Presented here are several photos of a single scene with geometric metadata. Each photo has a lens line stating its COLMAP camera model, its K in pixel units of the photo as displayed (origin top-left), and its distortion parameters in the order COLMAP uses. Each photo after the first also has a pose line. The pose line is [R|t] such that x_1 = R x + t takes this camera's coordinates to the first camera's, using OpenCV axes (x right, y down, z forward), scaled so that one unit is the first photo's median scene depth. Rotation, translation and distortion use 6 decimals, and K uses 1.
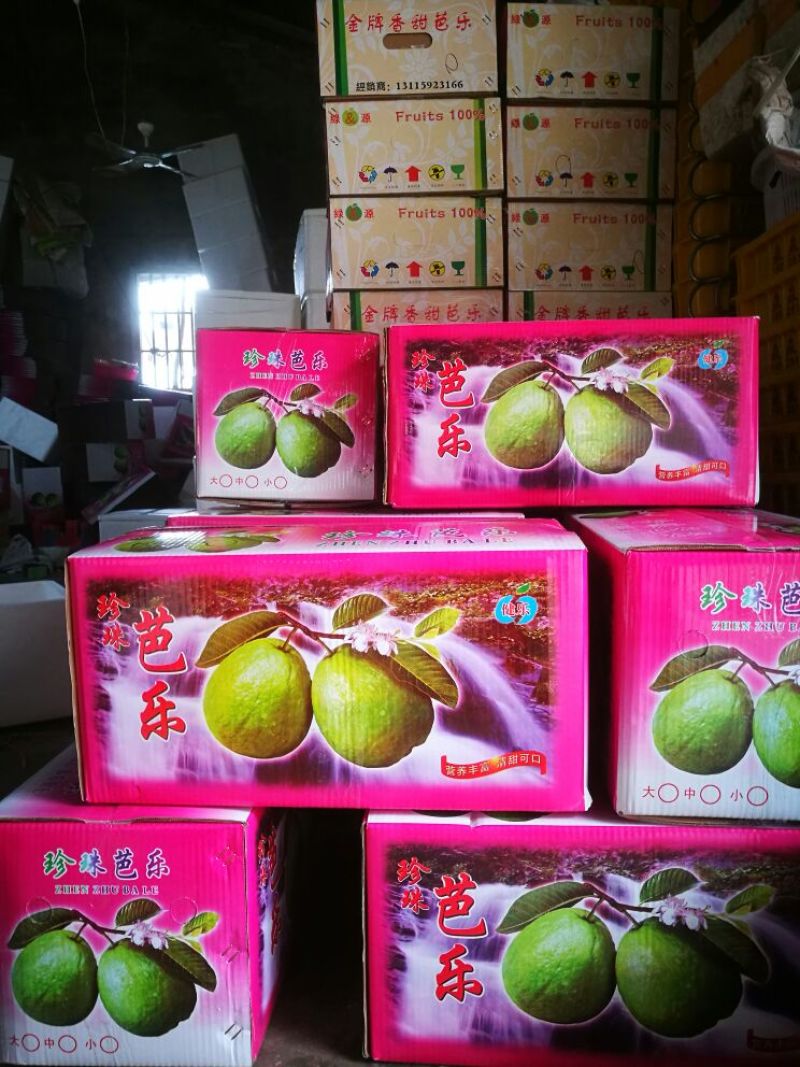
lens RADIAL K [[850.7, 0, 403.5], [0, 850.7, 529.7], [0, 0, 1]] dist [0.017003, 0.033111]
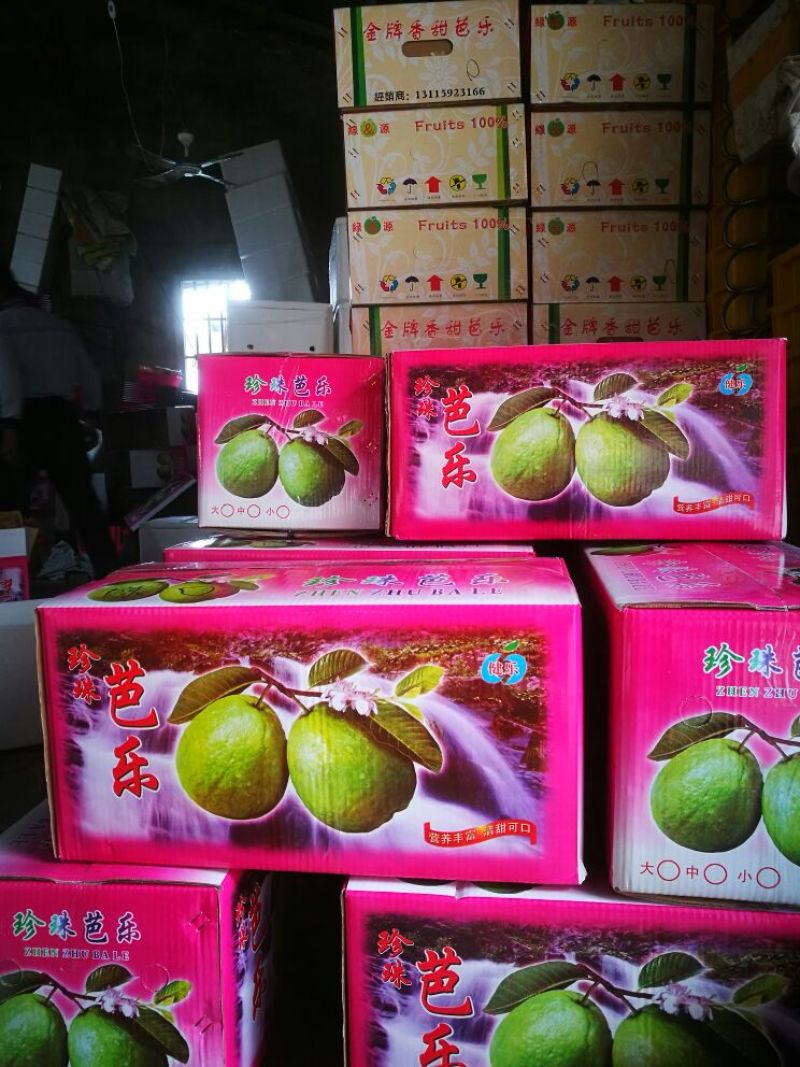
lens RADIAL K [[850.7, 0, 398.4], [0, 850.7, 536.3], [0, 0, 1]] dist [0.017003, 0.033111]
pose [[0.998344, 0.002315, -0.057477, 0.065679], [-0.002015, 0.999984, 0.005272, -0.051261], [0.057488, -0.005148, 0.998333, 0.060147]]
